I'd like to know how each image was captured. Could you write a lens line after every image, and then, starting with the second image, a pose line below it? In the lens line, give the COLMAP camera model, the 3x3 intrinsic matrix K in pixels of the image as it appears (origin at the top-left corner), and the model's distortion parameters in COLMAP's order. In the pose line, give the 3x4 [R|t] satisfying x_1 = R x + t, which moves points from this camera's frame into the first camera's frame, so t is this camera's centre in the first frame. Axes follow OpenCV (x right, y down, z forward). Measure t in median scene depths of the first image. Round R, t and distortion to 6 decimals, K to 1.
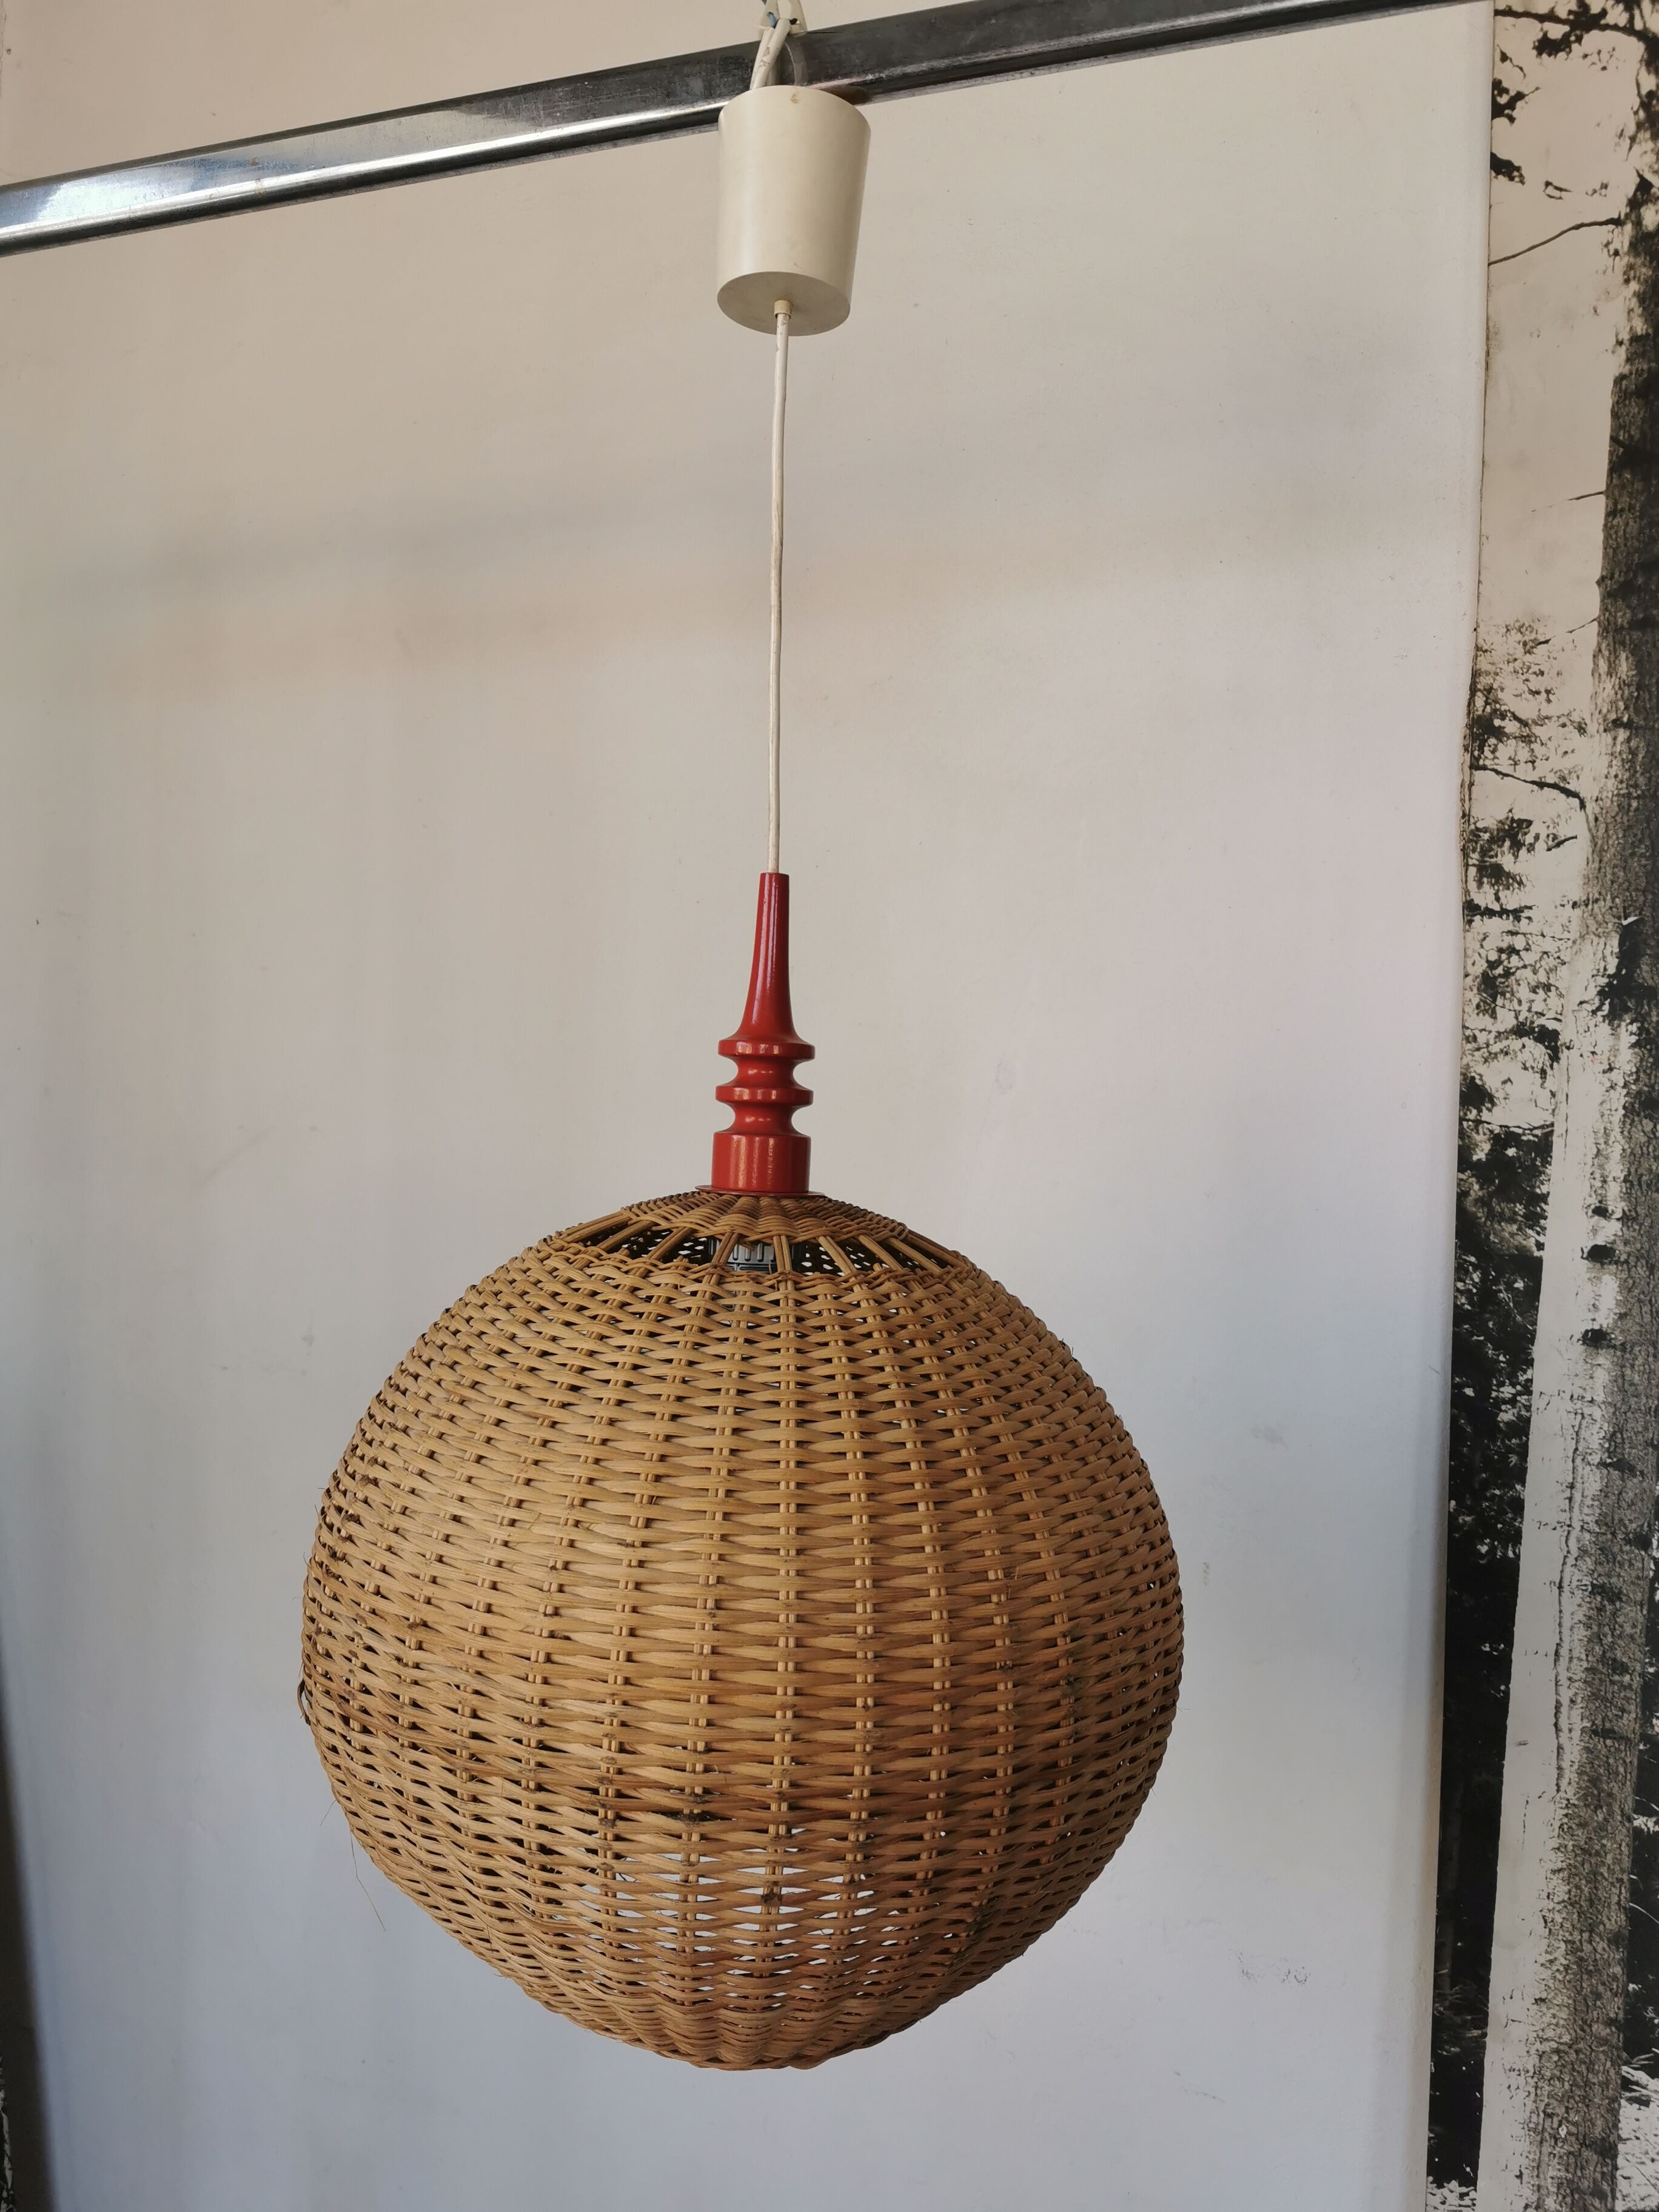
lens RADIAL K [[1625.5, 0, 829.5], [0, 1625.5, 1106.0], [0, 0, 1]] dist [0.003907, -0.050393]
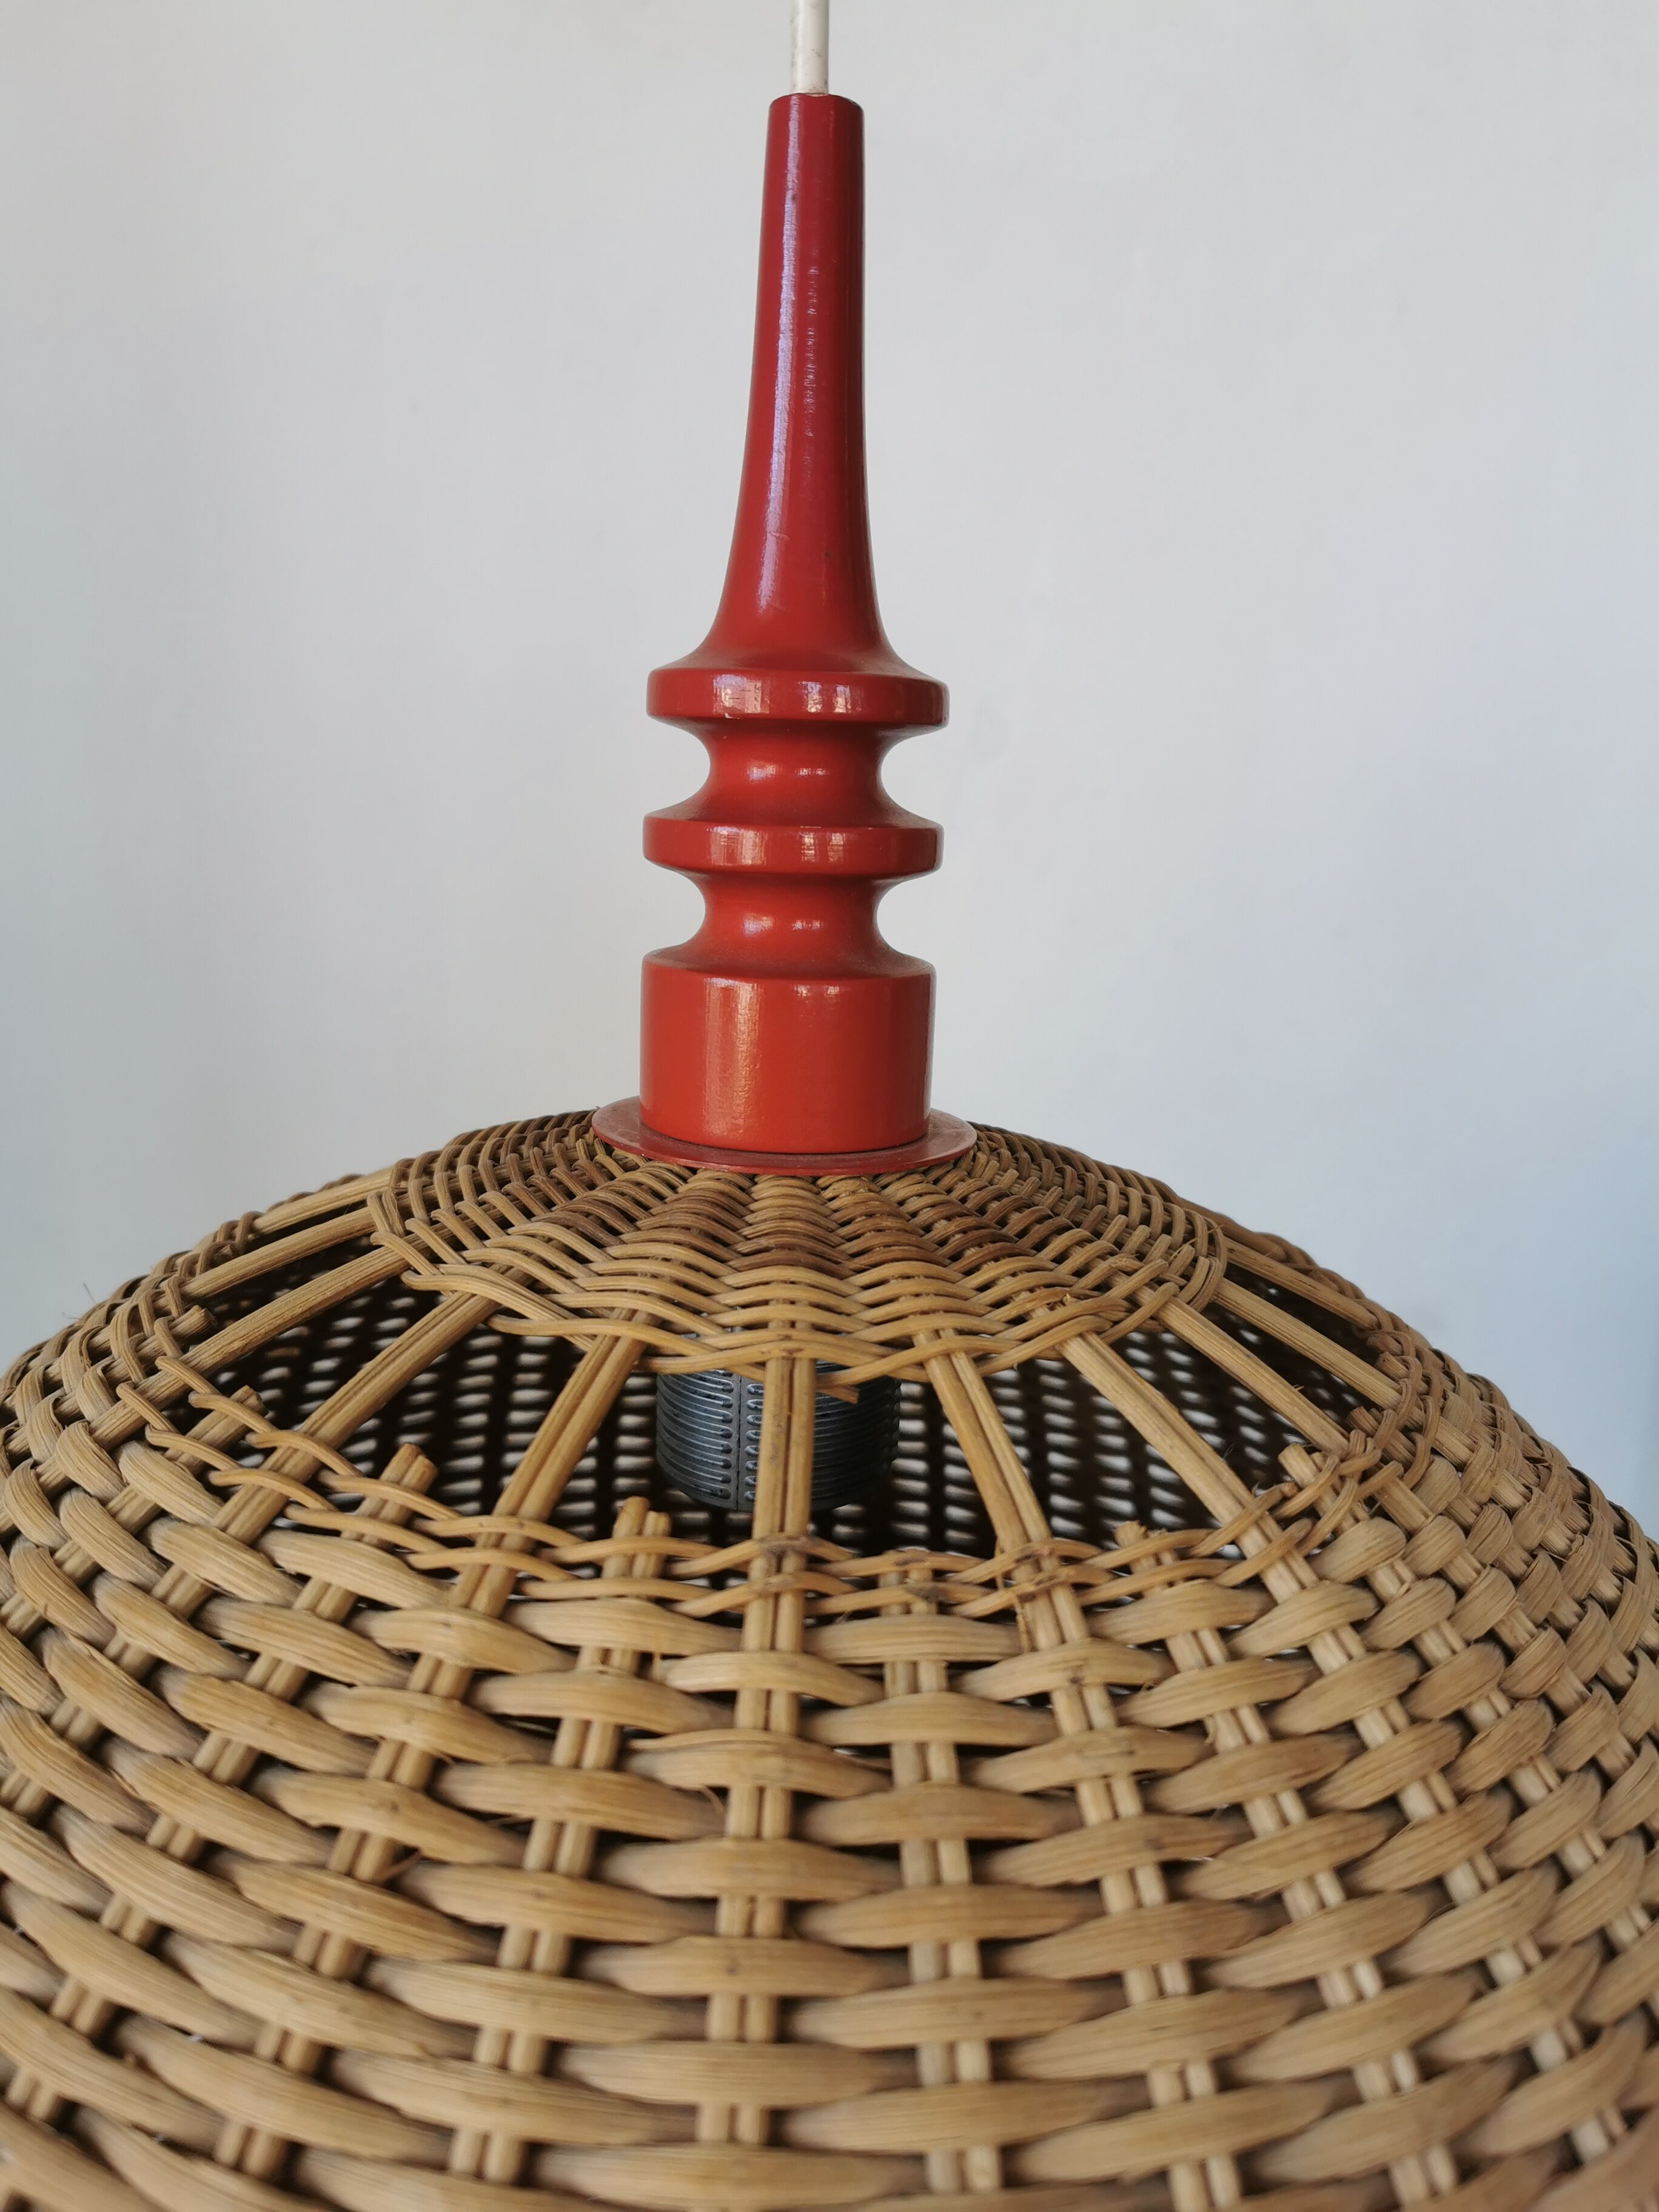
lens RADIAL K [[1767.8, 0, 831.2], [0, 1767.8, 1148.4], [0, 0, 1]] dist [-0.001245, -0.002838]
pose [[0.988355, -0.044942, 0.145375, -0.062176], [0.012305, 0.975866, 0.218025, -0.017133], [-0.151665, -0.213697, 0.965055, 0.455516]]
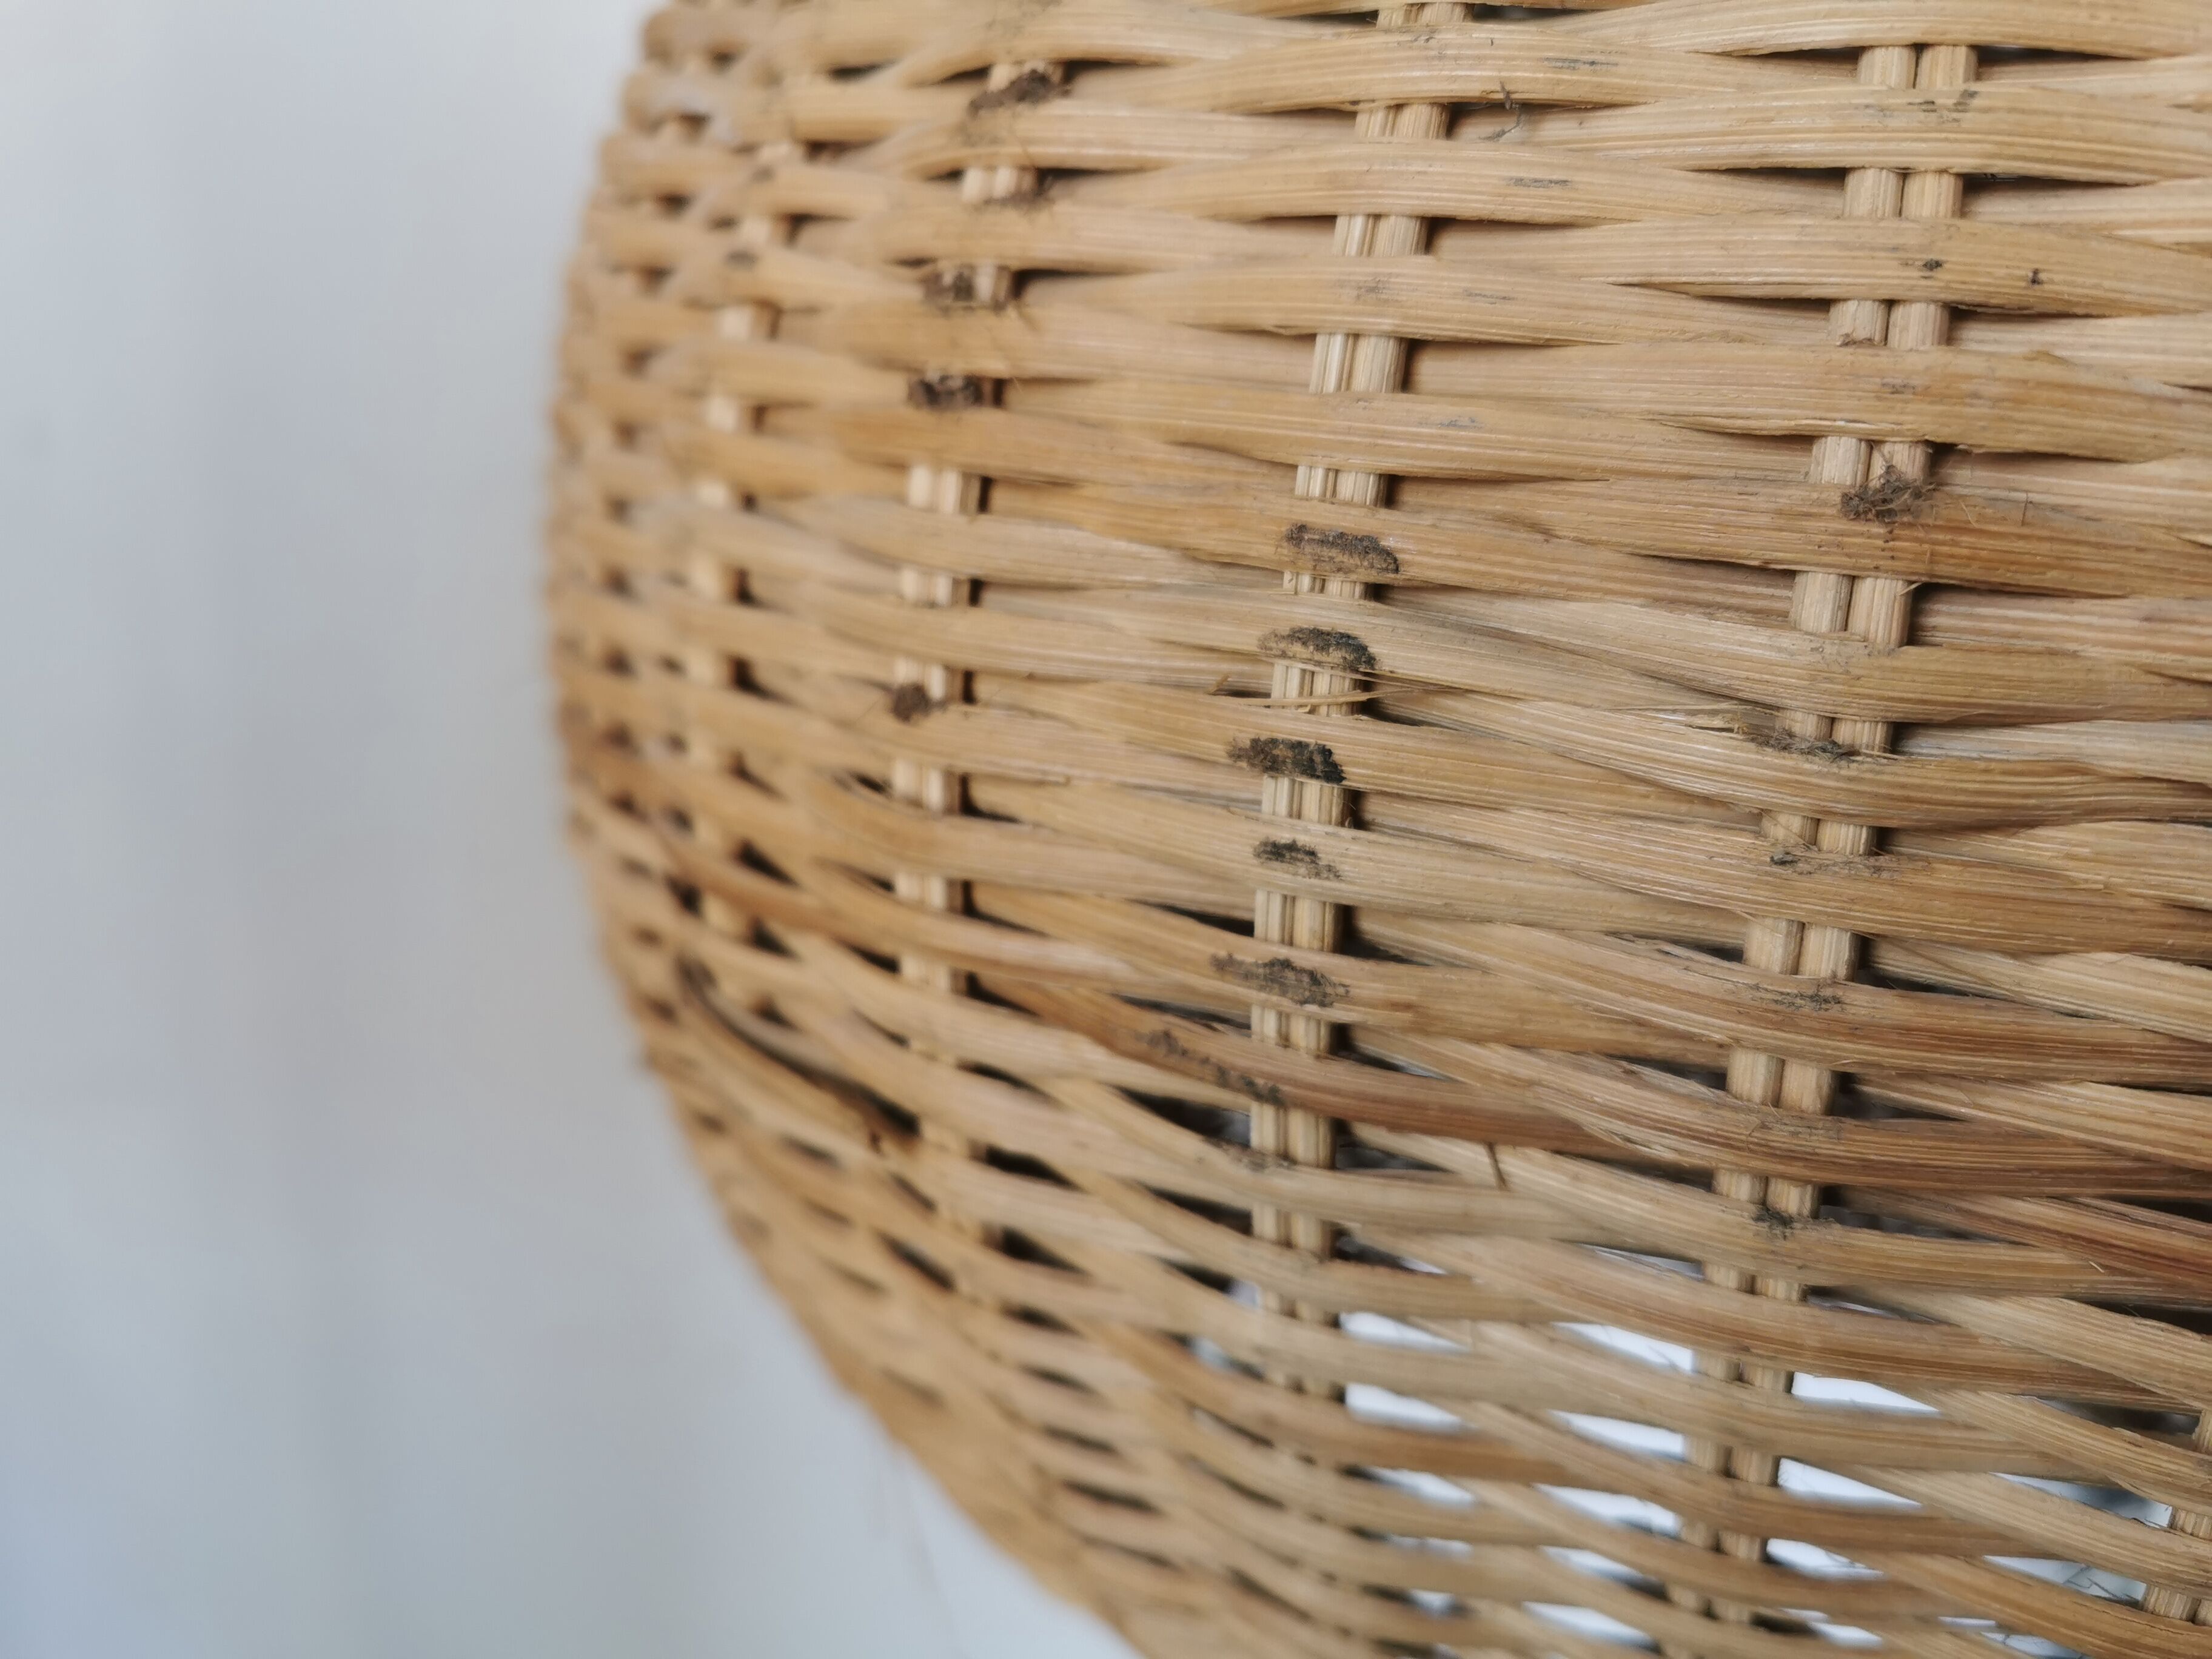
lens RADIAL K [[1625.5, 0, 1106.0], [0, 1625.5, 829.5], [0, 0, 1]] dist [0.003907, -0.050393]
pose [[0.968281, -0.089968, 0.233104, -0.203816], [0.029333, 0.967404, 0.251532, 0.174485], [-0.248136, -0.236716, 0.939358, 0.486477]]
